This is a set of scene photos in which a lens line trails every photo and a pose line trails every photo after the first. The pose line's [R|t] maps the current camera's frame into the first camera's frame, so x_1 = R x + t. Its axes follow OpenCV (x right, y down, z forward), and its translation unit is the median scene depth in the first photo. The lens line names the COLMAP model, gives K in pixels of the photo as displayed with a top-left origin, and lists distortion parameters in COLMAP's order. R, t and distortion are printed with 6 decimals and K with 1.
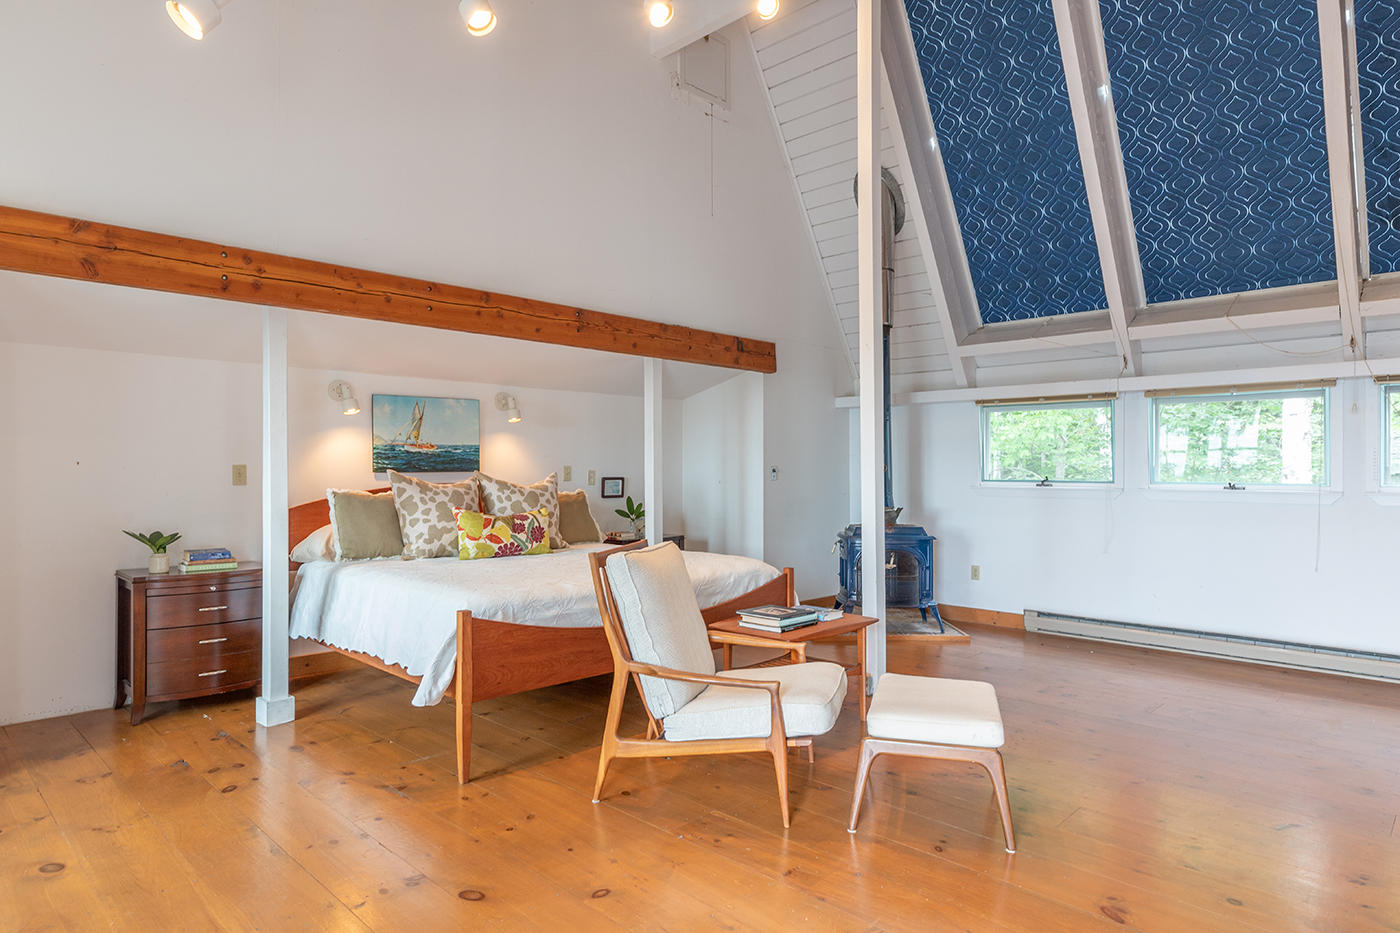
lens RADIAL K [[821.6, 0, 705.1], [0, 821.6, 467.6], [0, 0, 1]] dist [-0.002517, -0.000147]
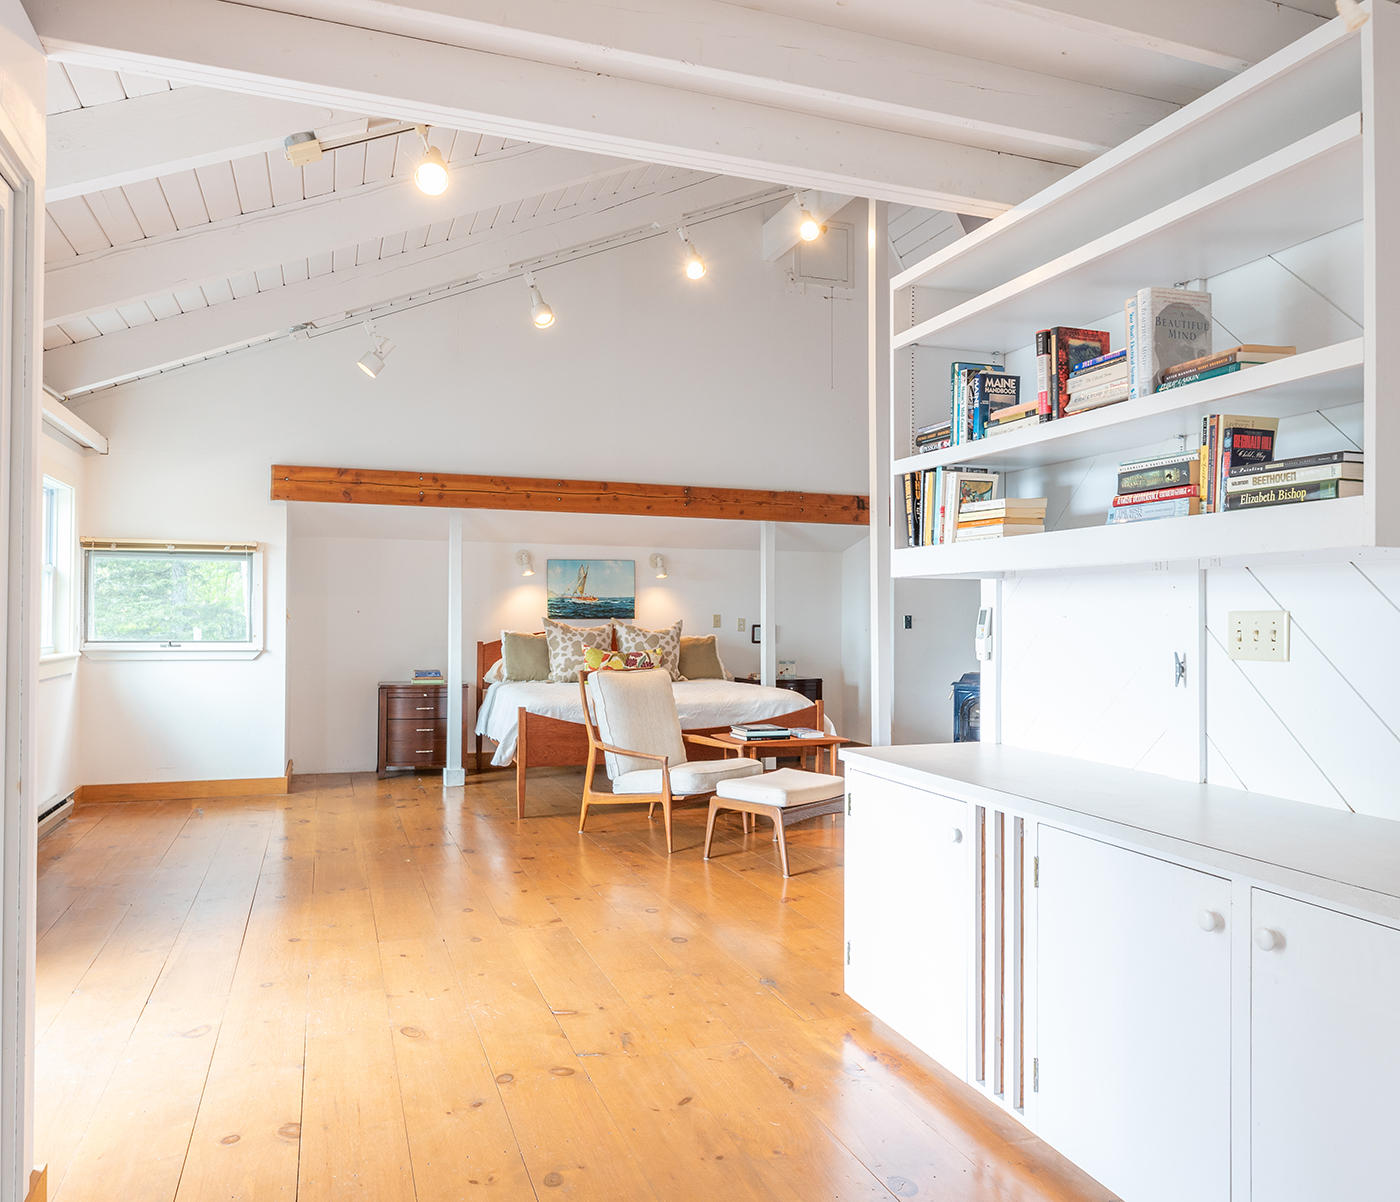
lens RADIAL K [[1029.7, 0, 691.7], [0, 1029.7, 603.5], [0, 0, 1]] dist [-0.005476, -0.000216]
pose [[0.896795, -0.002248, -0.442440, 0.591893], [-0.003691, 0.999914, -0.012563, 0.000969], [0.442431, 0.012900, 0.896710, -0.419192]]
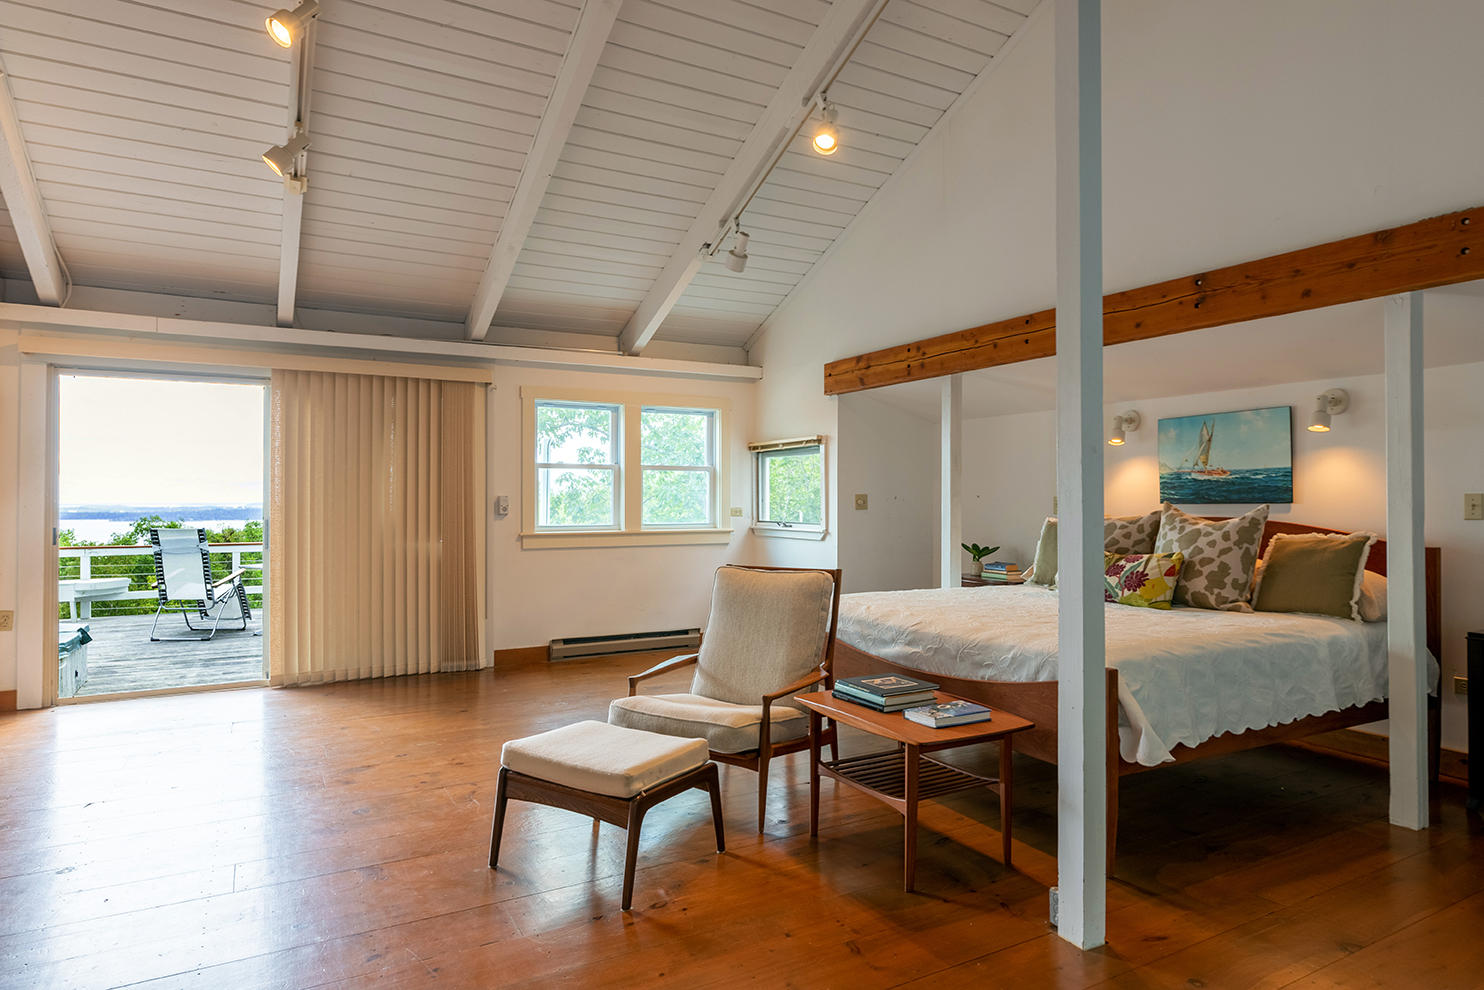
lens RADIAL K [[870.9, 0, 735.4], [0, 870.9, 495.5], [0, 0, 1]] dist [-0.002517, -0.000147]
pose [[-0.293929, -0.006616, -0.955804, 0.758904], [0.001436, 0.999972, -0.007364, 0.003722], [0.955826, -0.003537, -0.293912, 0.922643]]
